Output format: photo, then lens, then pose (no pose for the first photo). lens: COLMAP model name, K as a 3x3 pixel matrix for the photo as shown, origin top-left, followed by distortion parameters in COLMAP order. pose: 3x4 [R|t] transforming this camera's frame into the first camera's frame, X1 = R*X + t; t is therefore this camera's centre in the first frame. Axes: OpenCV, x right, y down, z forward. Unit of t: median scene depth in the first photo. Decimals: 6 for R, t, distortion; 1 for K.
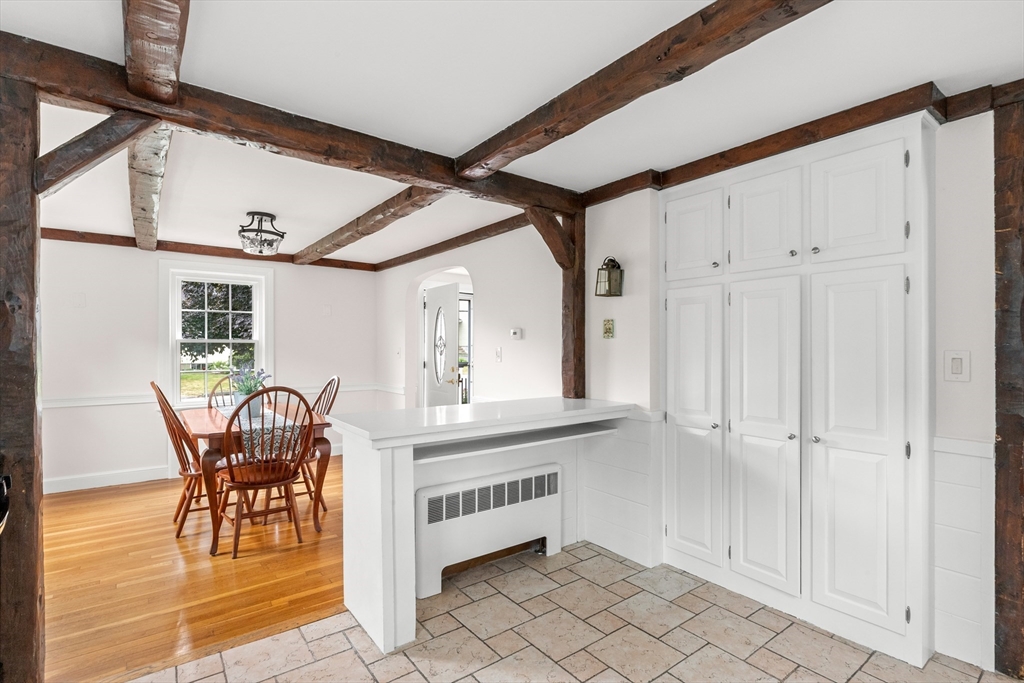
lens RADIAL K [[491.1, 0, 514.6], [0, 491.1, 346.1], [0, 0, 1]] dist [0.004181, 0.000311]
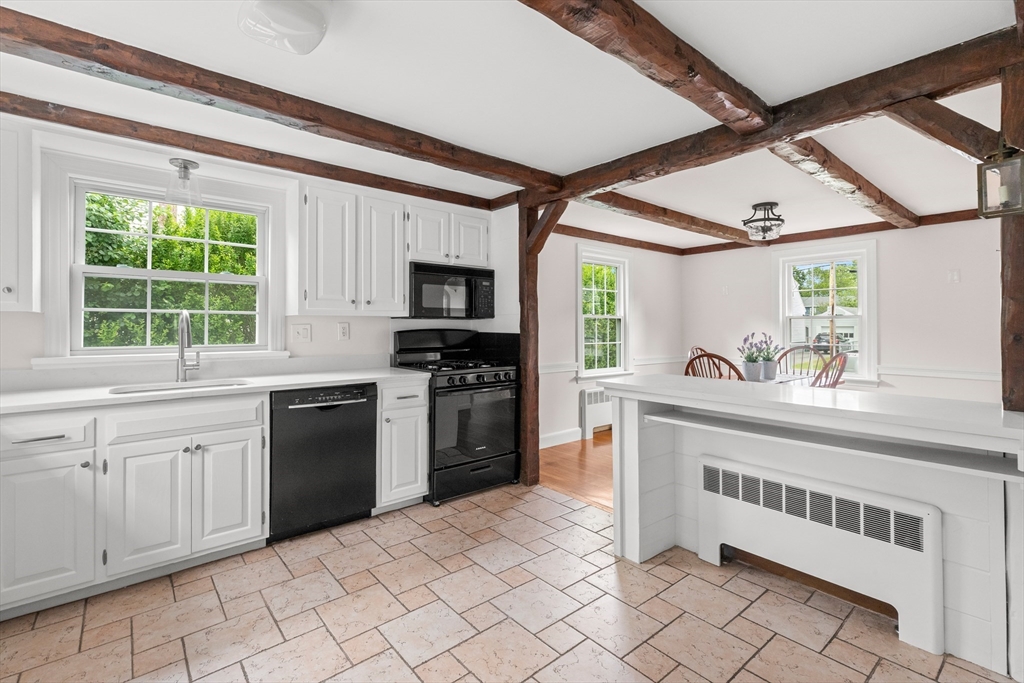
lens RADIAL K [[465.6, 0, 517.4], [0, 465.6, 323.7], [0, 0, 1]] dist [0.004453, -0.000654]
pose [[0.047865, -0.005049, -0.998841, 0.719115], [0.002562, 0.999985, -0.004932, 0.014781], [0.998851, -0.002323, 0.047877, 0.511640]]
